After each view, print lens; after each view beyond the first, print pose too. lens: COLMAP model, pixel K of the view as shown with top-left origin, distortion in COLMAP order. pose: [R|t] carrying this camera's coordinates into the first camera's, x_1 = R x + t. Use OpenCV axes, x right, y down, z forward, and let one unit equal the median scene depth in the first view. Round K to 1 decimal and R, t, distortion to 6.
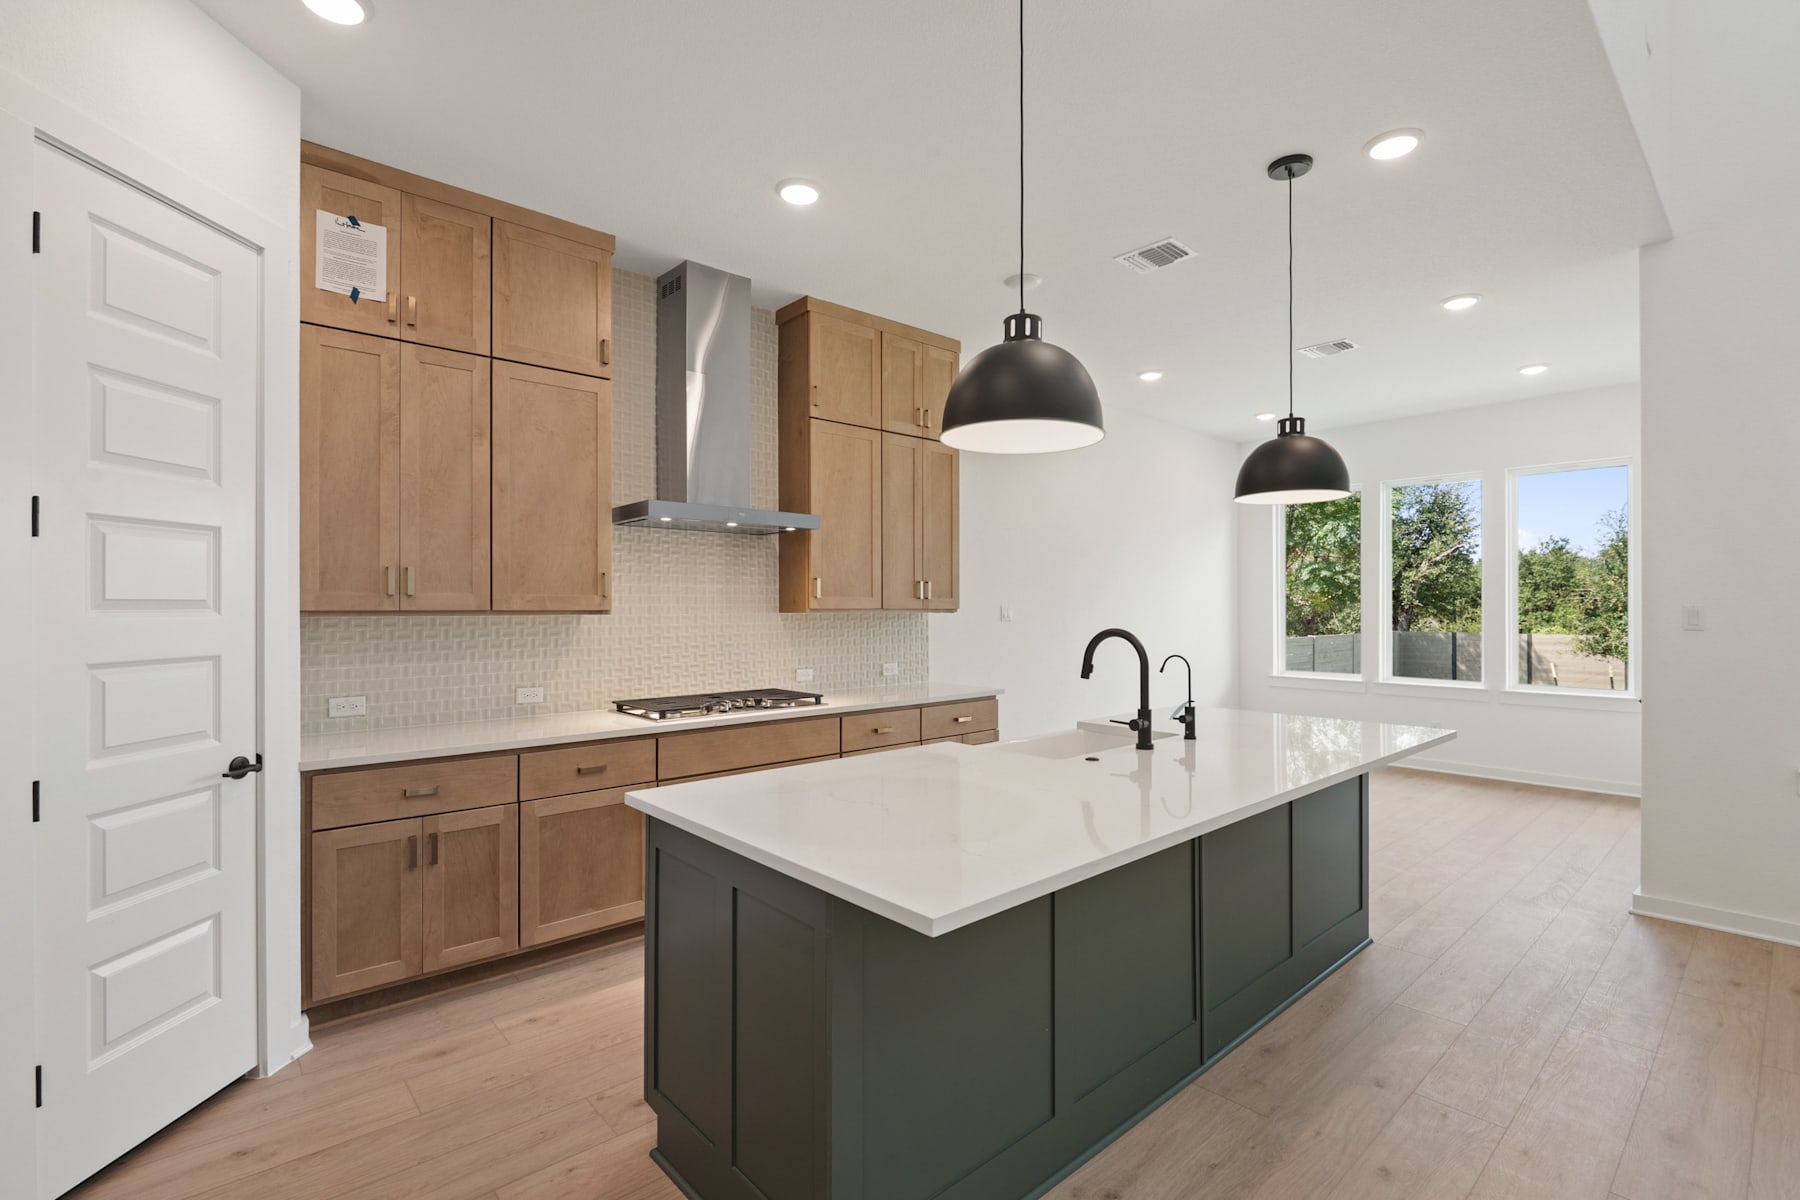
lens RADIAL K [[813.6, 0, 899.4], [0, 813.6, 604.0], [0, 0, 1]] dist [0.001980, -0.008195]
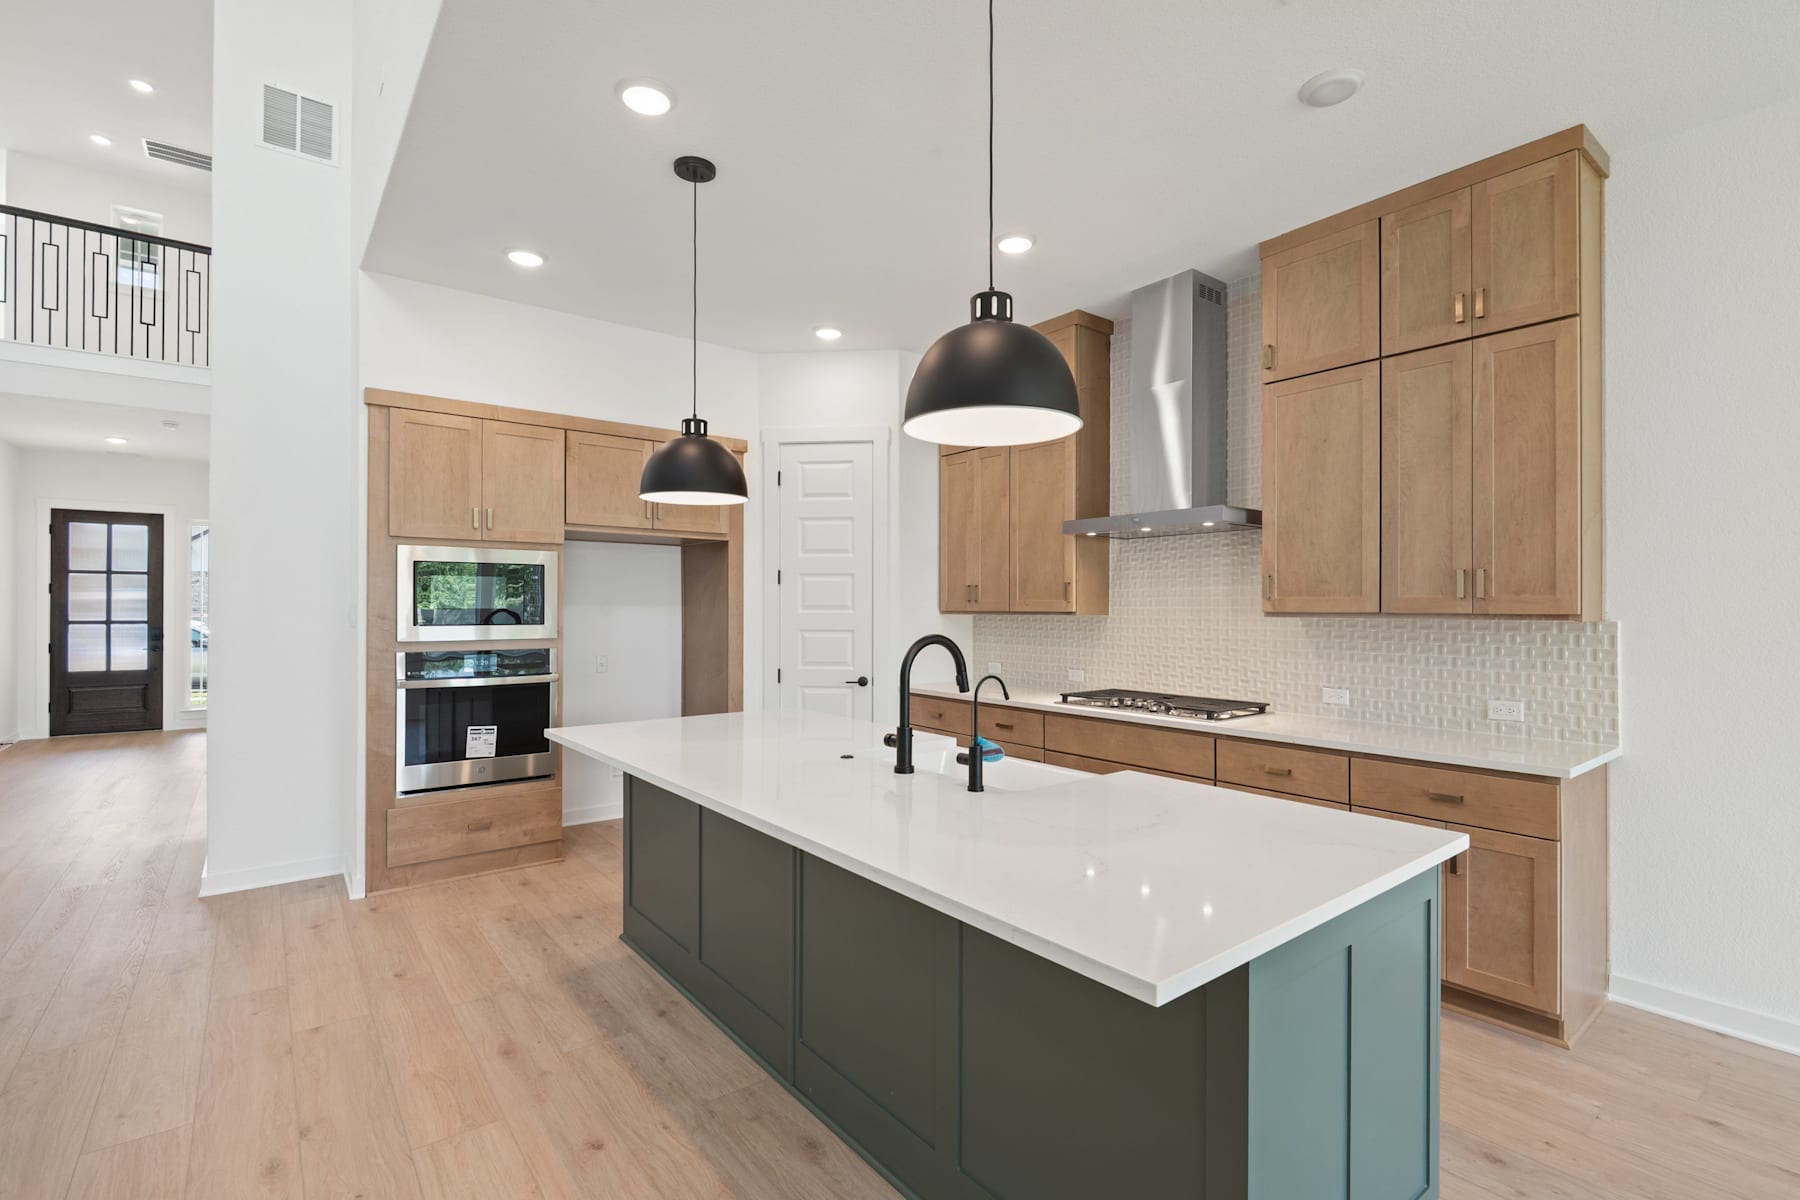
lens RADIAL K [[813.6, 0, 899.4], [0, 813.6, 604.0], [0, 0, 1]] dist [0.001980, -0.008195]
pose [[-0.063146, -0.005018, -0.997992, 0.991177], [0.001120, 0.999986, -0.005099, 0.001784], [0.998004, -0.001440, -0.063140, 0.887282]]
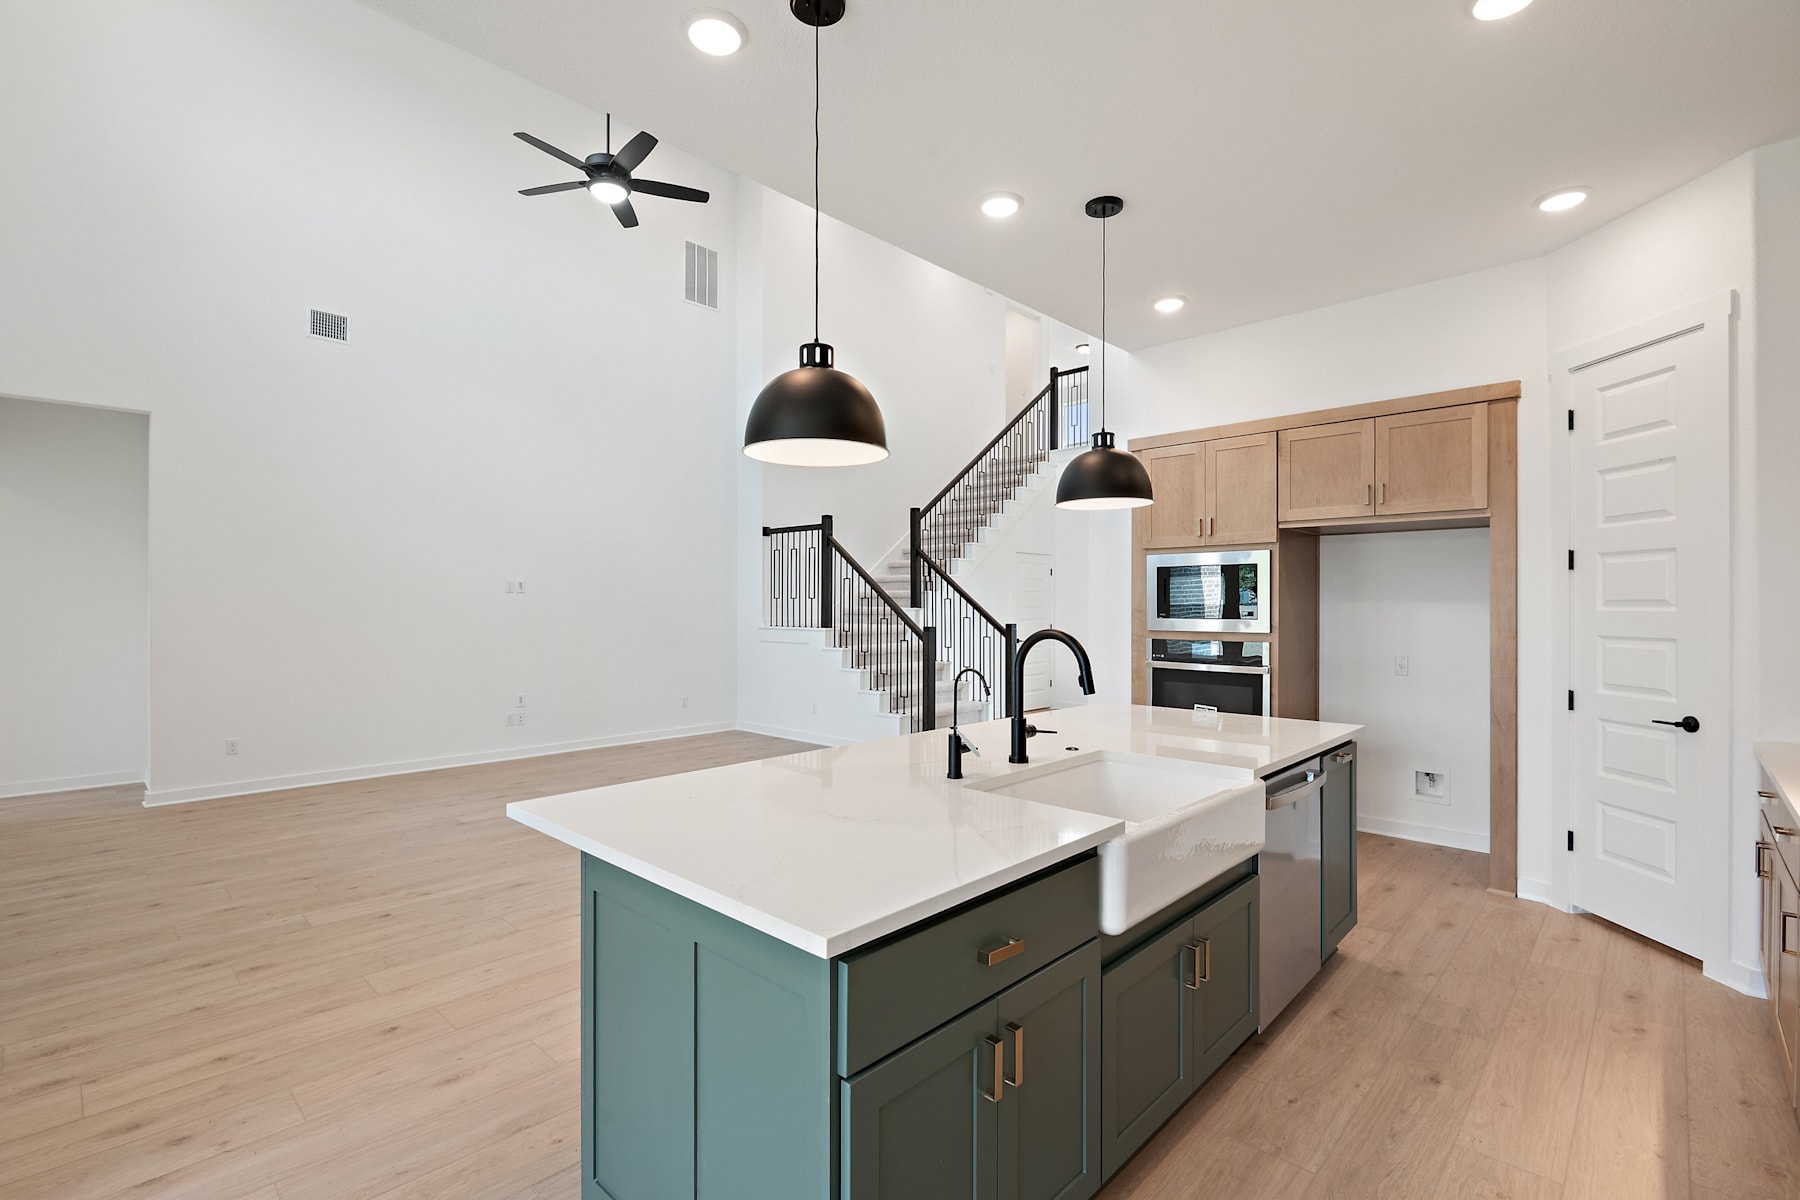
lens RADIAL K [[813.3, 0, 900.0], [0, 813.3, 600.0], [0, 0, 1]] dist [-0.008641, -0.001254]
pose [[-0.996634, -0.001393, -0.081968, 0.427913], [-0.000678, 0.999962, -0.008744, 0.006467], [0.081977, -0.008659, -0.996597, 1.589498]]
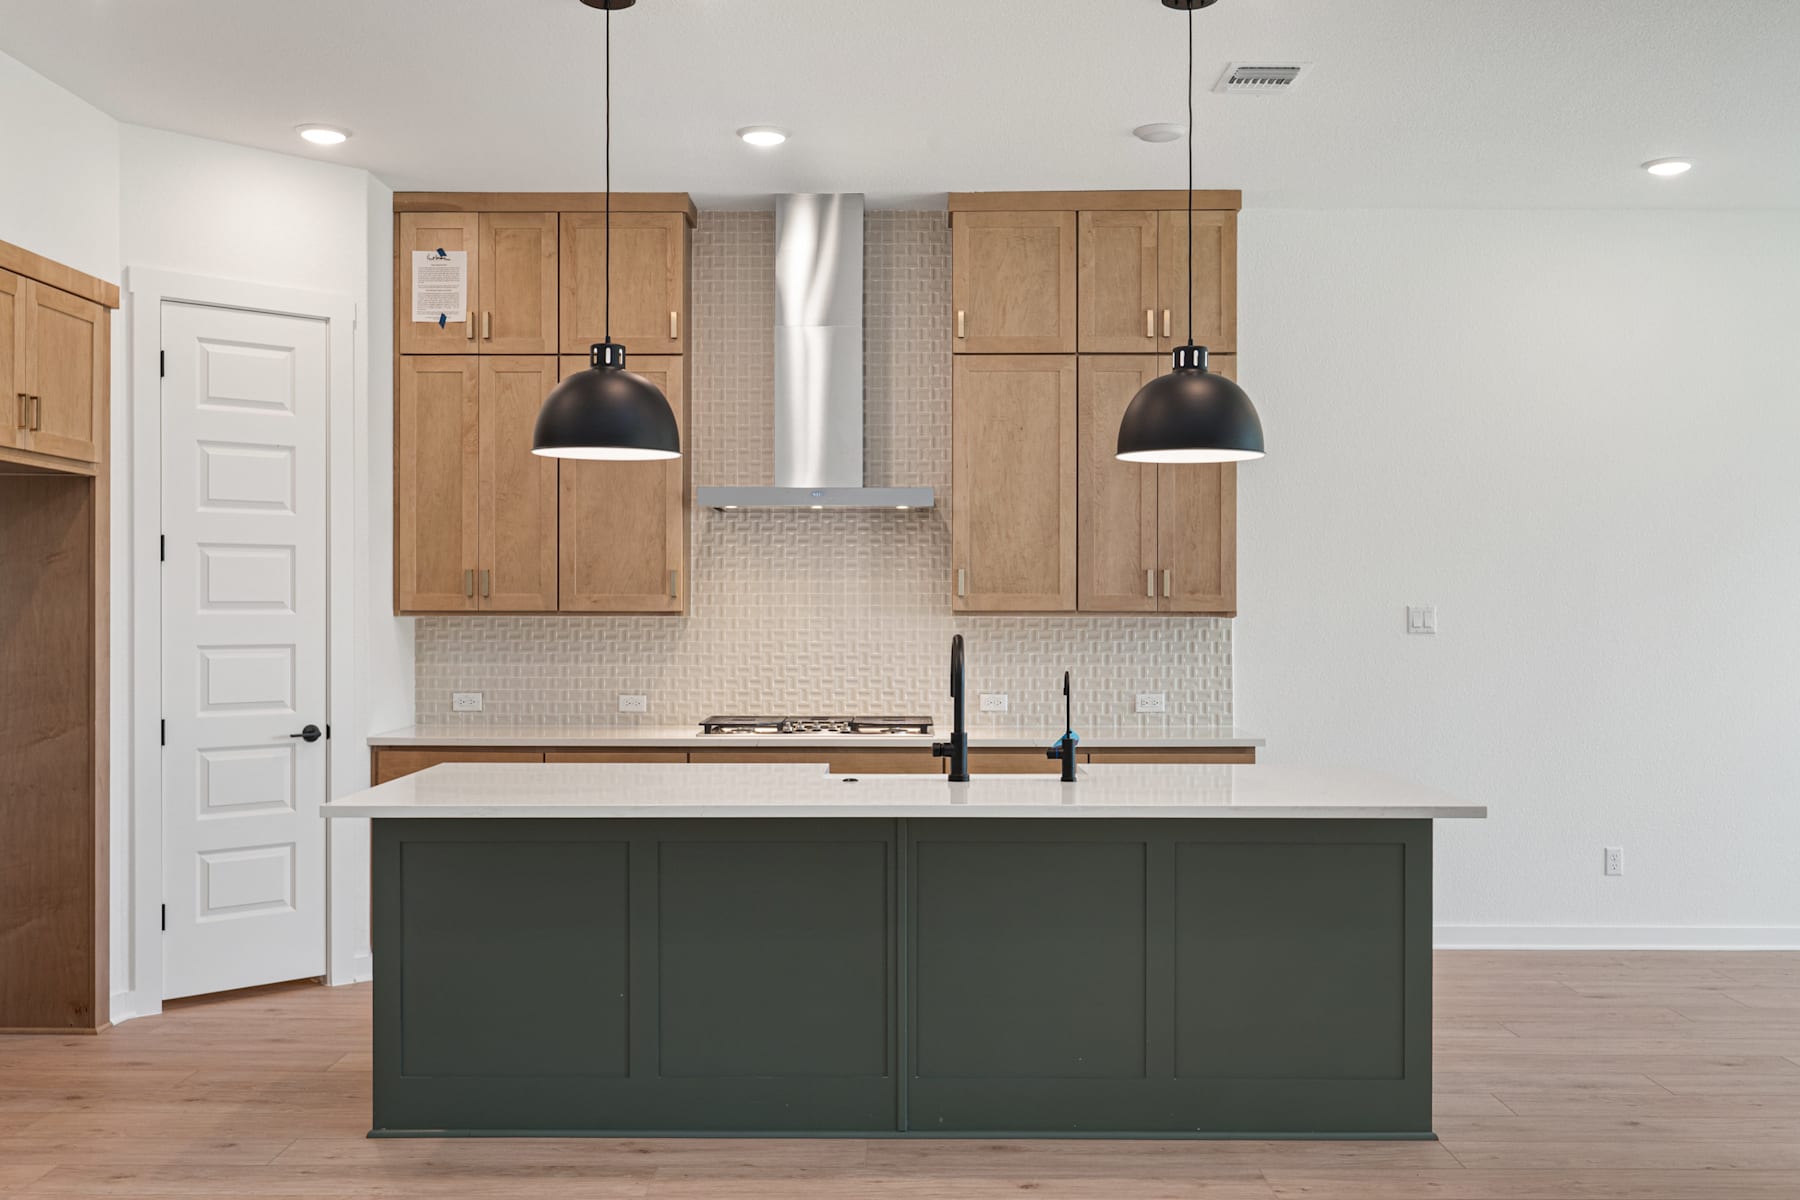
lens RADIAL K [[1752.5, 0, 898.5], [0, 1752.5, 610.9], [0, 0, 1]] dist [0.002507, 0.005107]
pose [[0.739353, 0.002377, -0.673313, 1.229966], [0.000678, 0.999991, 0.004275, -0.001004], [0.673317, -0.003618, 0.739345, -0.294709]]
